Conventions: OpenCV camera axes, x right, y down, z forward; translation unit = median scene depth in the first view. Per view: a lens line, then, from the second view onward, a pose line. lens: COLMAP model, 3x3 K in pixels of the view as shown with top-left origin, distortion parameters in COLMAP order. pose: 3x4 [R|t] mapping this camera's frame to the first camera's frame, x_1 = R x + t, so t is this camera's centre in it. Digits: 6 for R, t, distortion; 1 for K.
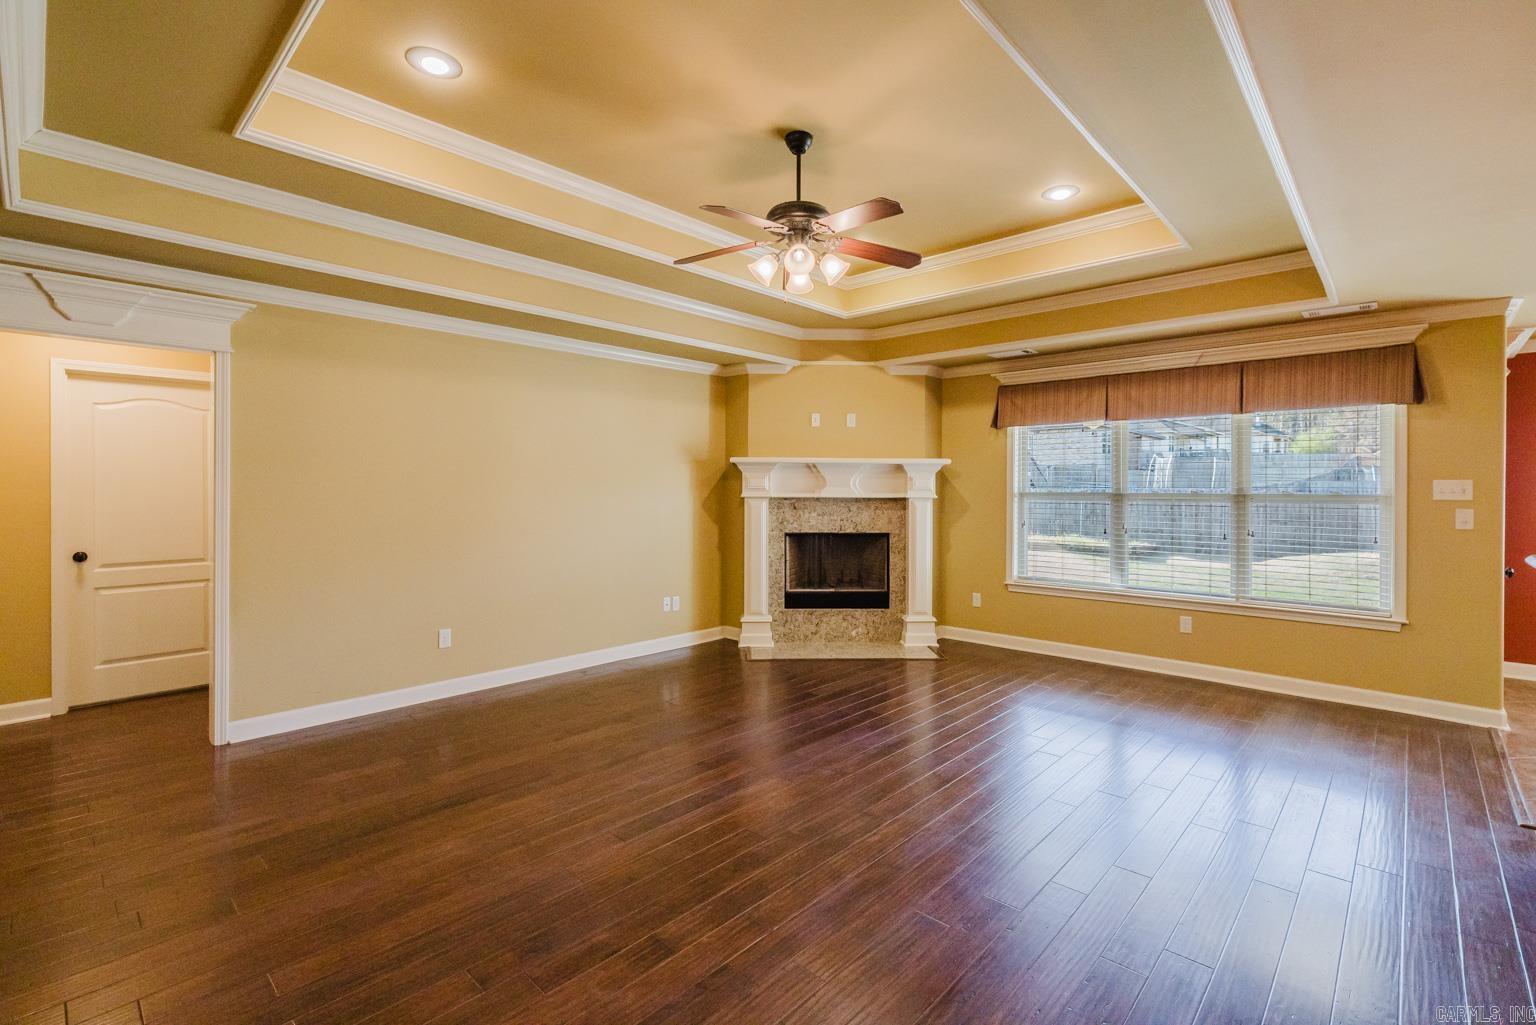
lens RADIAL K [[705.5, 0, 776.9], [0, 705.5, 484.0], [0, 0, 1]] dist [-0.002204, -0.000296]
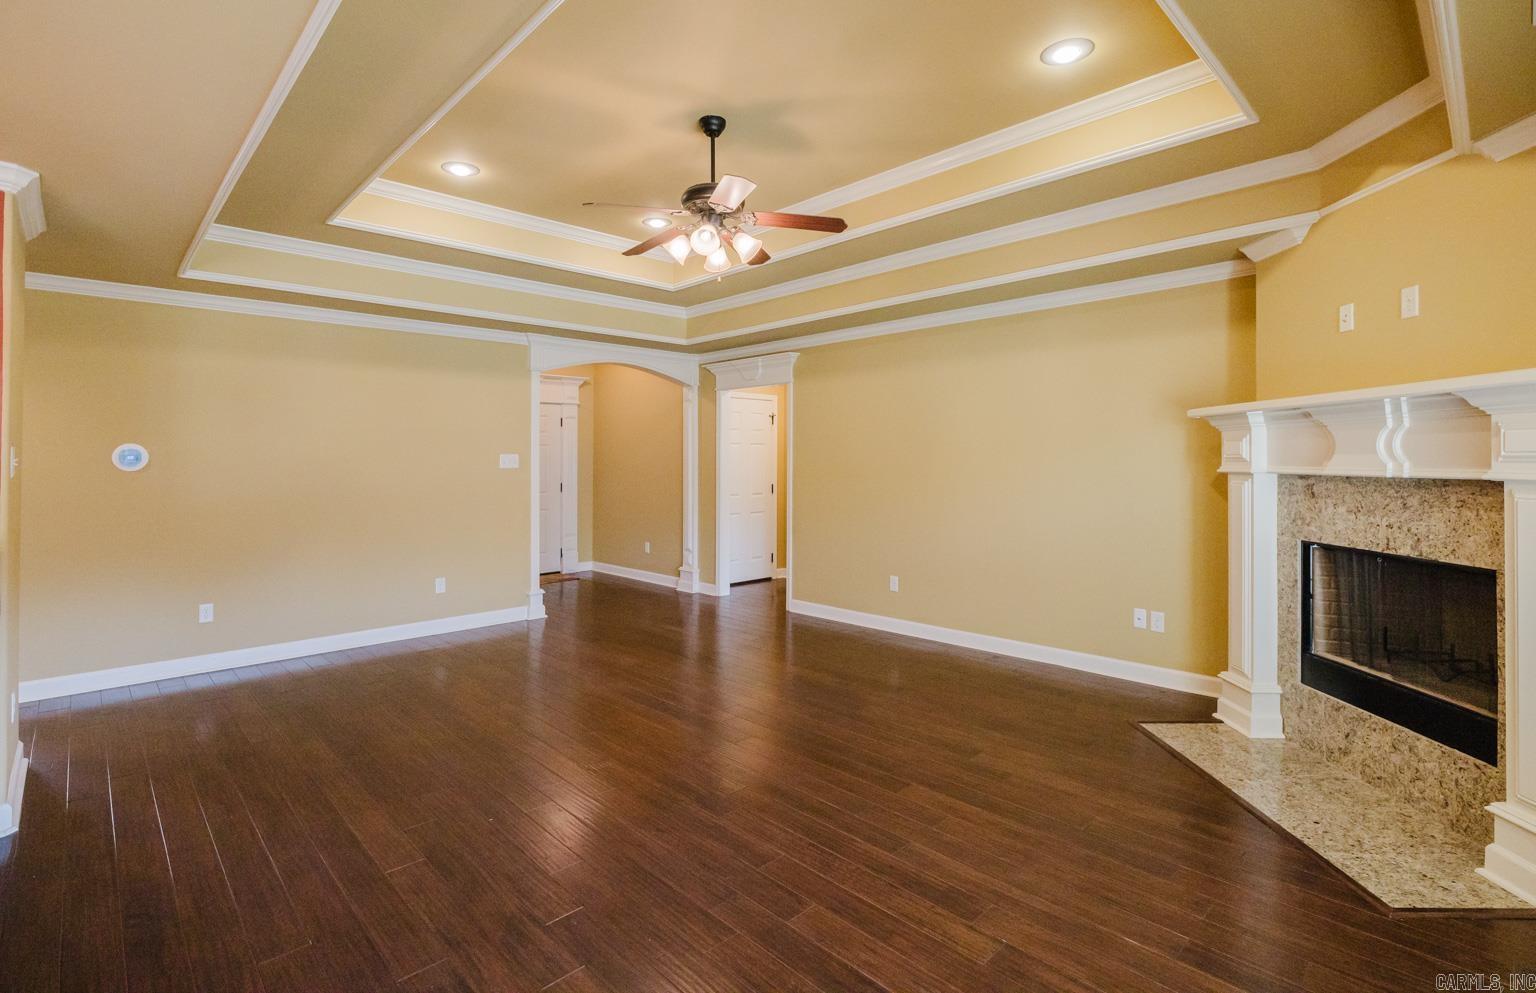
lens RADIAL K [[723.6, 0, 761.3], [0, 723.6, 445.7], [0, 0, 1]] dist [0.010611, -0.000078]
pose [[-0.063420, -0.024557, -0.997685, 0.591242], [0.012841, 0.999594, -0.025420, 0.006194], [0.997904, -0.014423, -0.063079, 0.630543]]
